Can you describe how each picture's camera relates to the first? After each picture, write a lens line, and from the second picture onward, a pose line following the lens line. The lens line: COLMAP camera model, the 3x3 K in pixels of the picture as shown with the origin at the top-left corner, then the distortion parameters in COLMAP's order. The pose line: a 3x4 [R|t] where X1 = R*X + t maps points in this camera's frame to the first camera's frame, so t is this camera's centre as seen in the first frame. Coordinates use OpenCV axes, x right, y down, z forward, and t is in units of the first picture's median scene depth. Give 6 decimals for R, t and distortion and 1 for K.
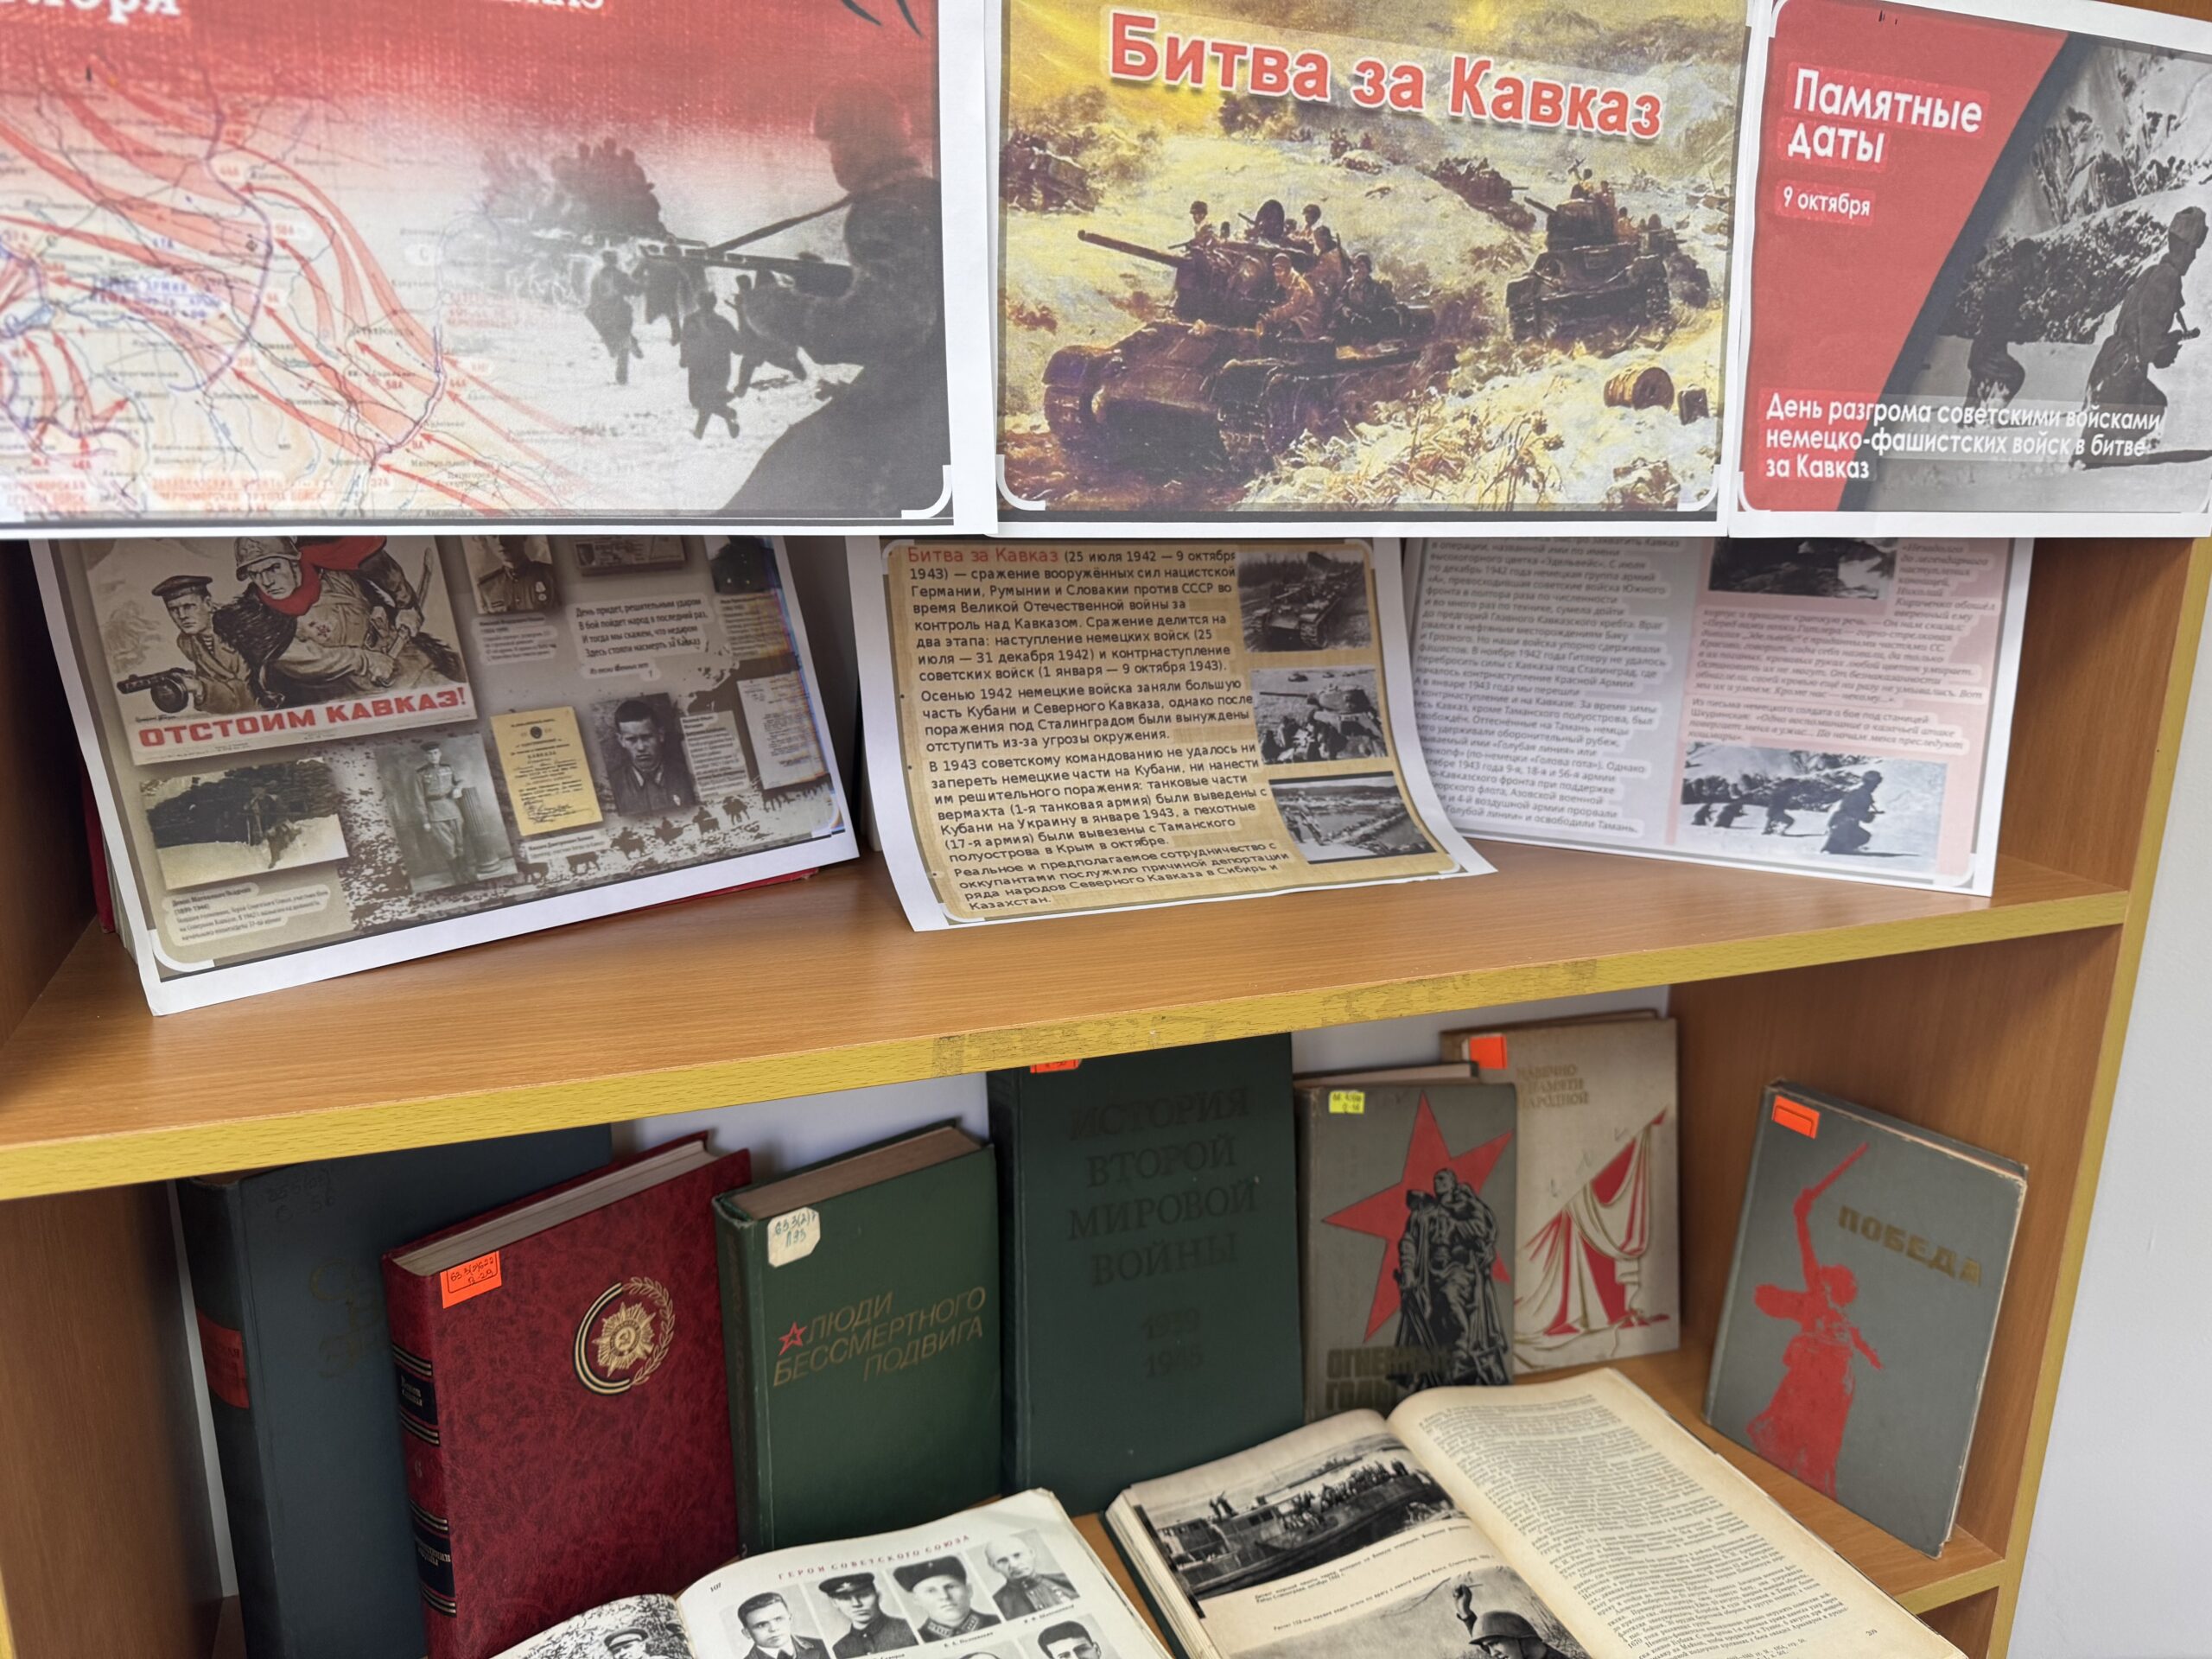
lens RADIAL K [[1555.3, 0, 1252.4], [0, 1555.3, 908.5], [0, 0, 1]] dist [0.075002, -0.110661]
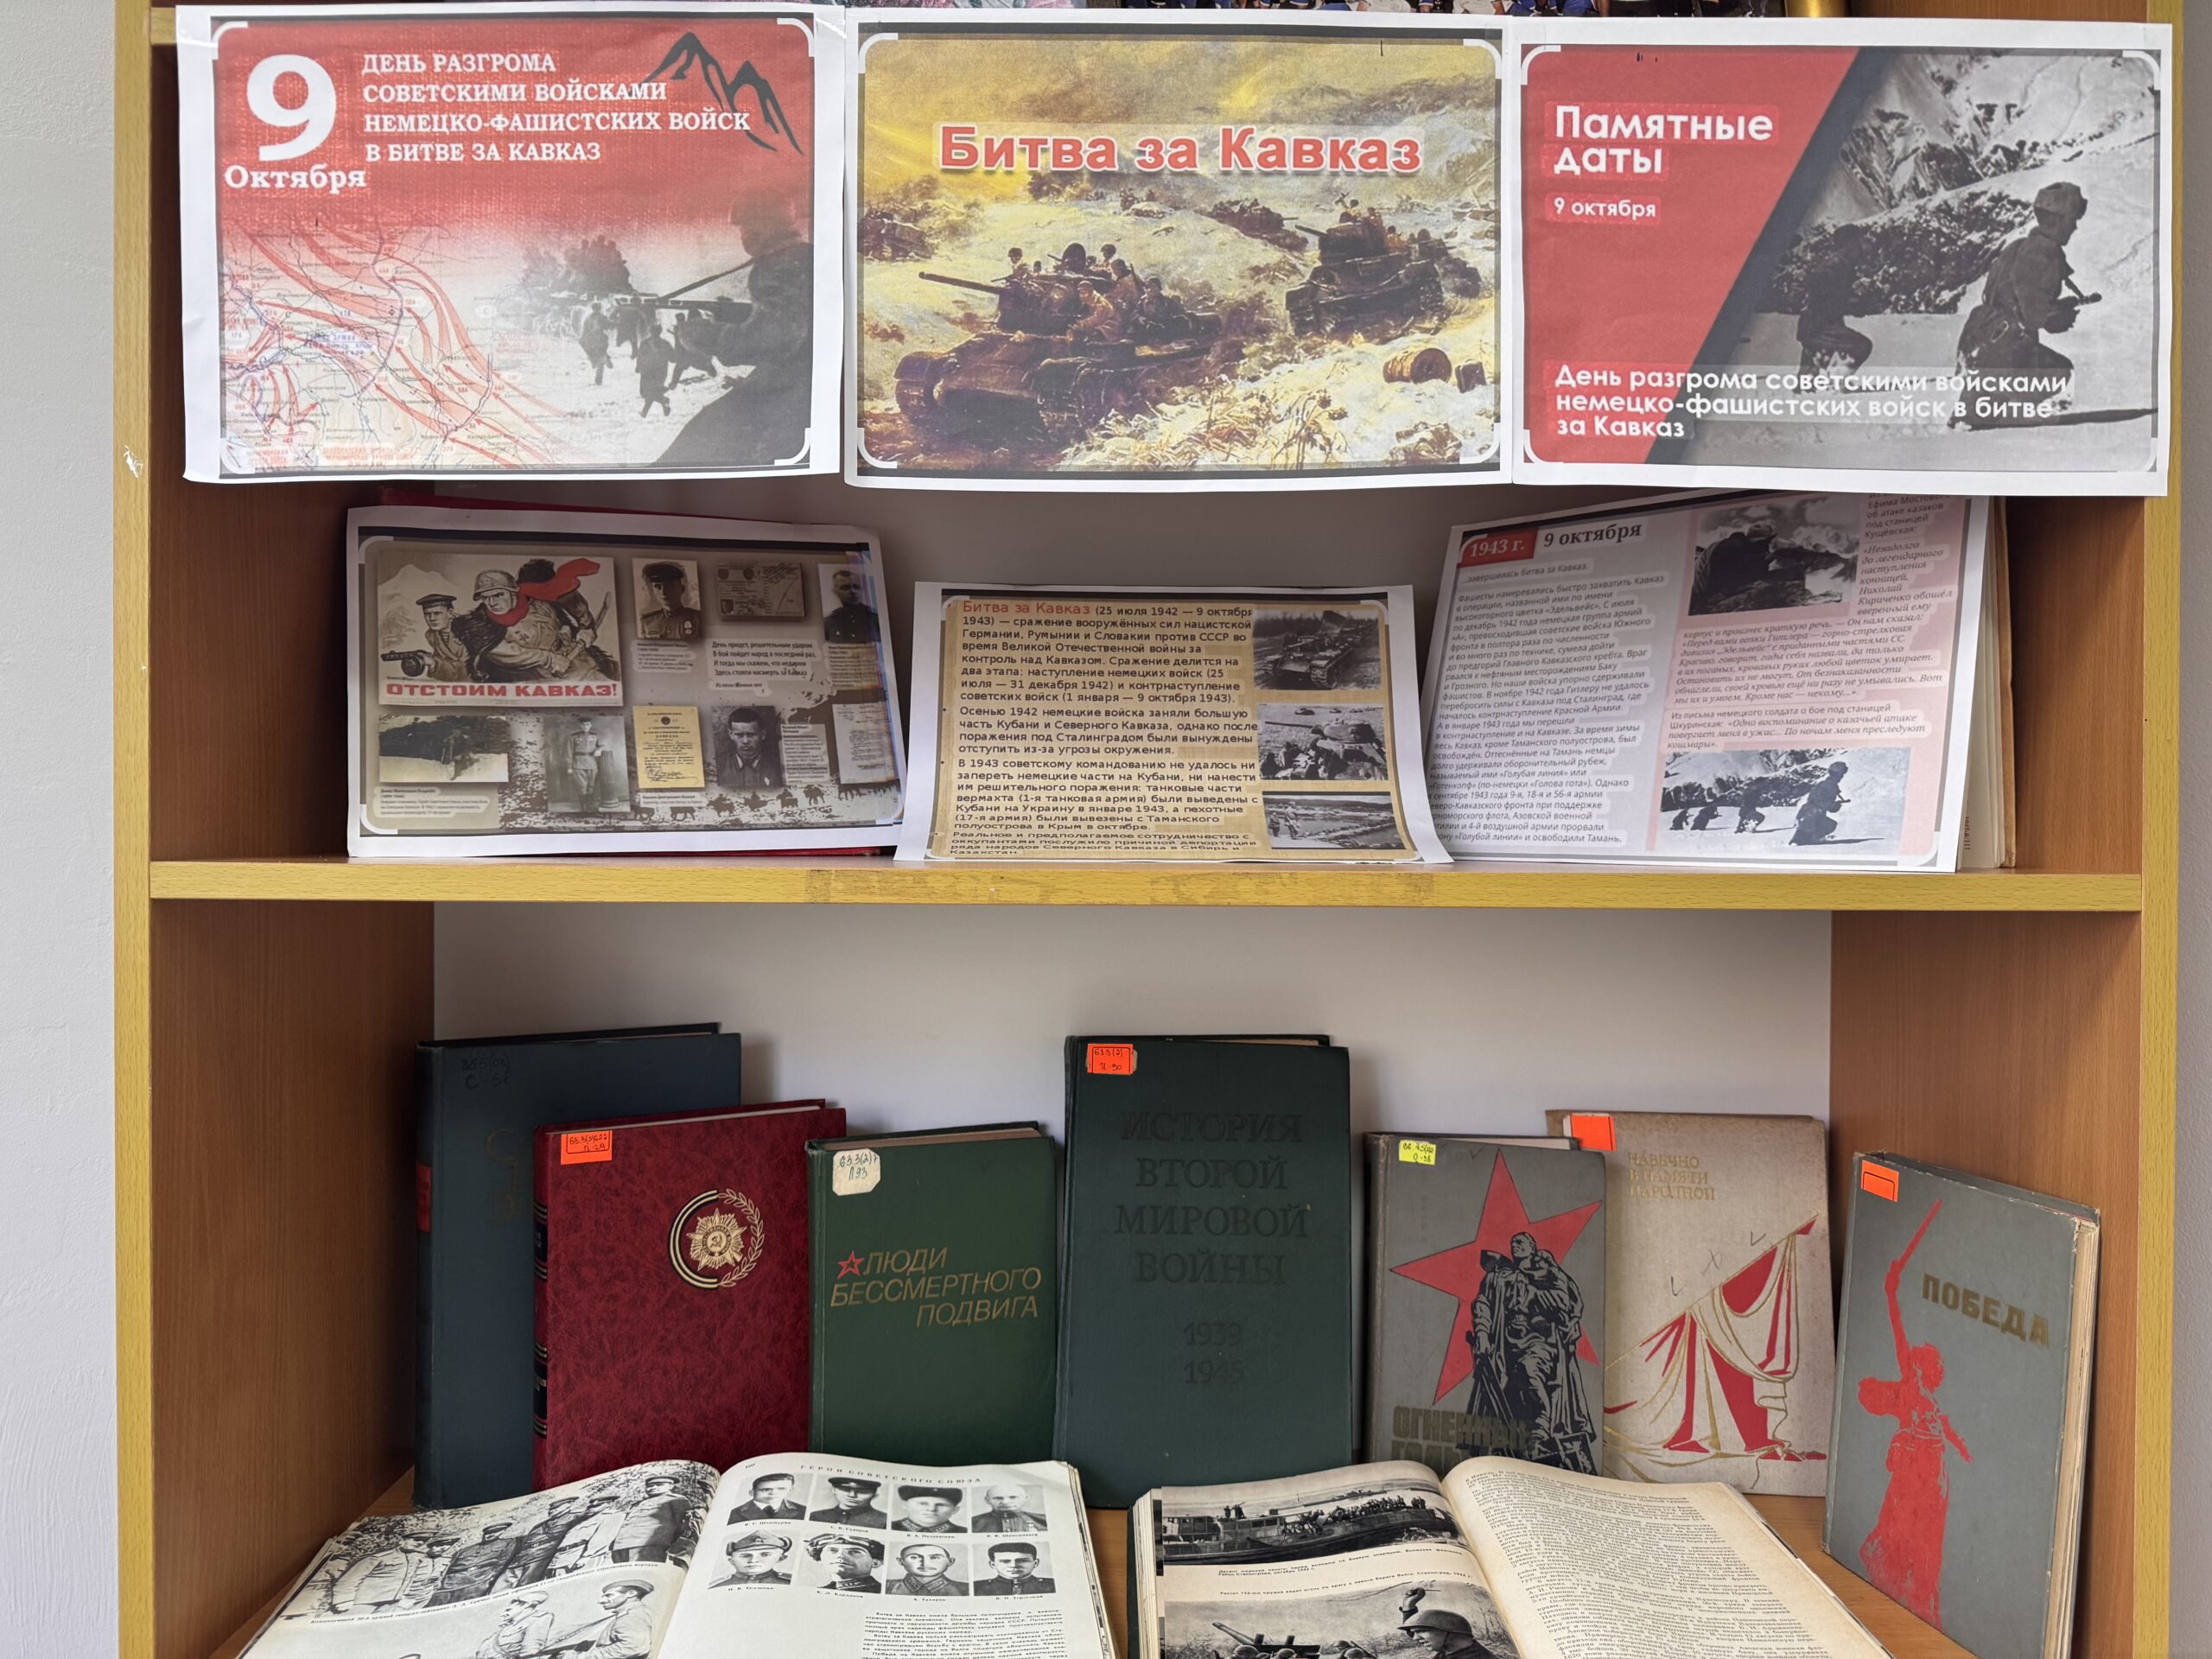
lens RADIAL K [[1555.3, 0, 1179.3], [0, 1555.3, 872.9], [0, 0, 1]] dist [0.075002, -0.110661]
pose [[0.933730, -0.015611, -0.357637, 0.429371], [-0.067981, 0.973136, -0.219965, 0.274604], [0.351464, 0.229701, 0.907585, -0.048029]]
